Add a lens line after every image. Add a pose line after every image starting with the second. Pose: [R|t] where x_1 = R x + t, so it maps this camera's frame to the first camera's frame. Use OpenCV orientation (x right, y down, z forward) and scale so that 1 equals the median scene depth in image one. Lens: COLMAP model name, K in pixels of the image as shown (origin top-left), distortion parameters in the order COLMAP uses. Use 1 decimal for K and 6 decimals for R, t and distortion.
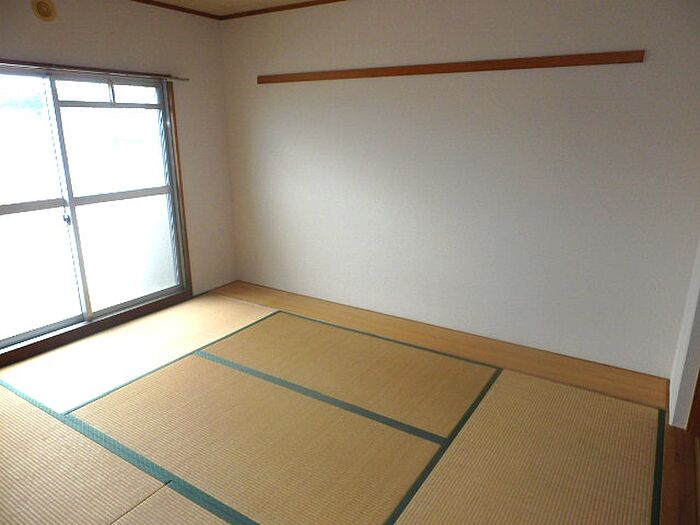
lens RADIAL K [[484.0, 0, 348.0], [0, 484.0, 259.4], [0, 0, 1]] dist [-0.024787, 0.022509]
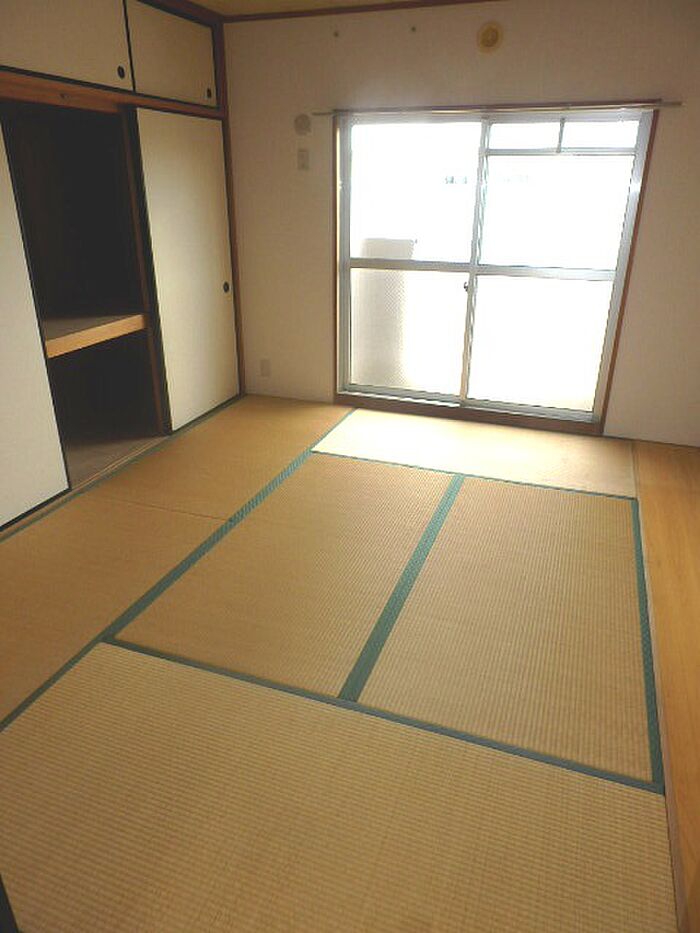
lens RADIAL K [[645.1, 0, 357.4], [0, 645.1, 466.4], [0, 0, 1]] dist [-0.024787, 0.022509]
pose [[0.224327, 0.394483, -0.891101, 0.540206], [-0.269866, 0.903791, 0.332165, -0.117099], [0.936402, 0.165964, 0.309203, 0.455053]]
